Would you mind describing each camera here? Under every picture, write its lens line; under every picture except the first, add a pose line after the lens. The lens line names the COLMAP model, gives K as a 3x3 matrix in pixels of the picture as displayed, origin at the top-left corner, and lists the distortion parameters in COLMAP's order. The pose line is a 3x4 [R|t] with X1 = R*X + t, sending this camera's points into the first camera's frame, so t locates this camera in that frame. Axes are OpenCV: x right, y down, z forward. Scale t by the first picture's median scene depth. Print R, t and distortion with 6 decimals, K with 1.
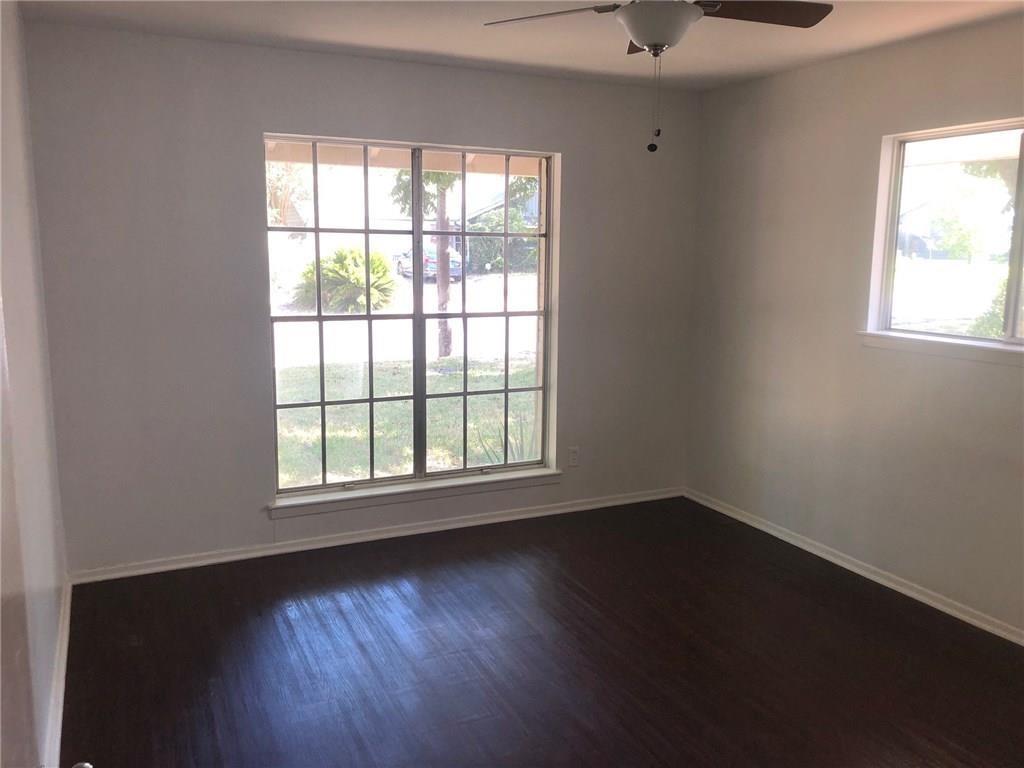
lens RADIAL K [[817.5, 0, 500.5], [0, 817.5, 382.3], [0, 0, 1]] dist [0.056371, -0.084069]
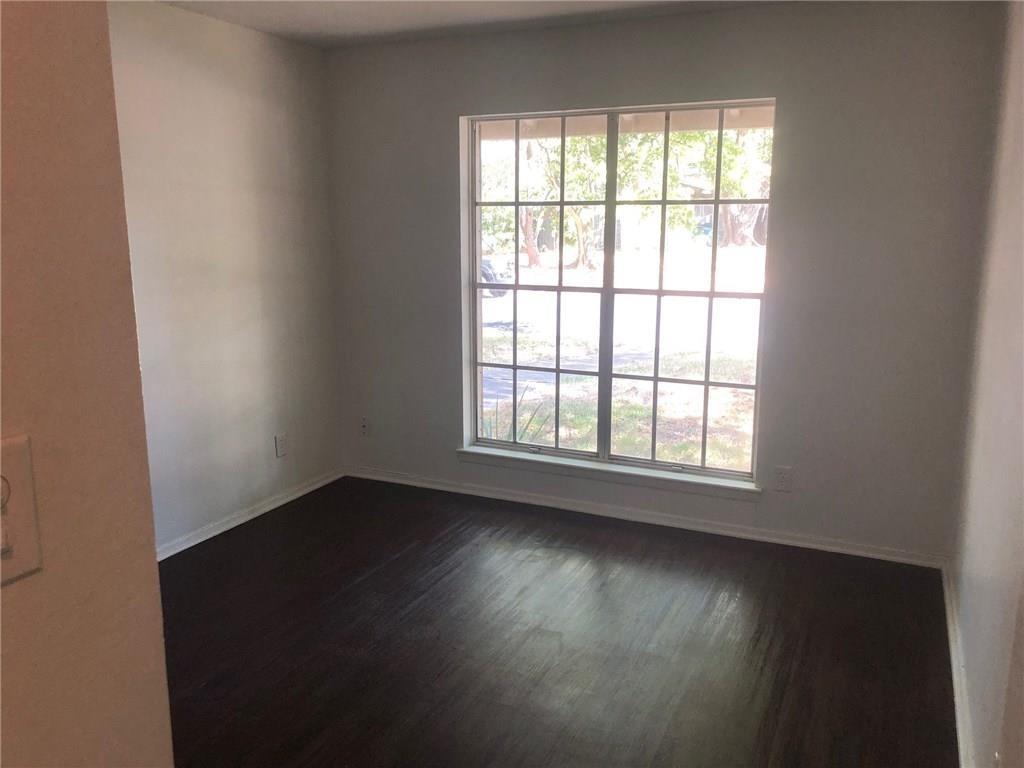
lens RADIAL K [[844.4, 0, 513.6], [0, 844.4, 390.1], [0, 0, 1]] dist [0.070216, -0.105278]
pose [[0.632705, 0.143512, -0.760979, 0.599455], [-0.120065, 0.988974, 0.086683, -0.037884], [0.765028, 0.036522, 0.642960, 0.280812]]
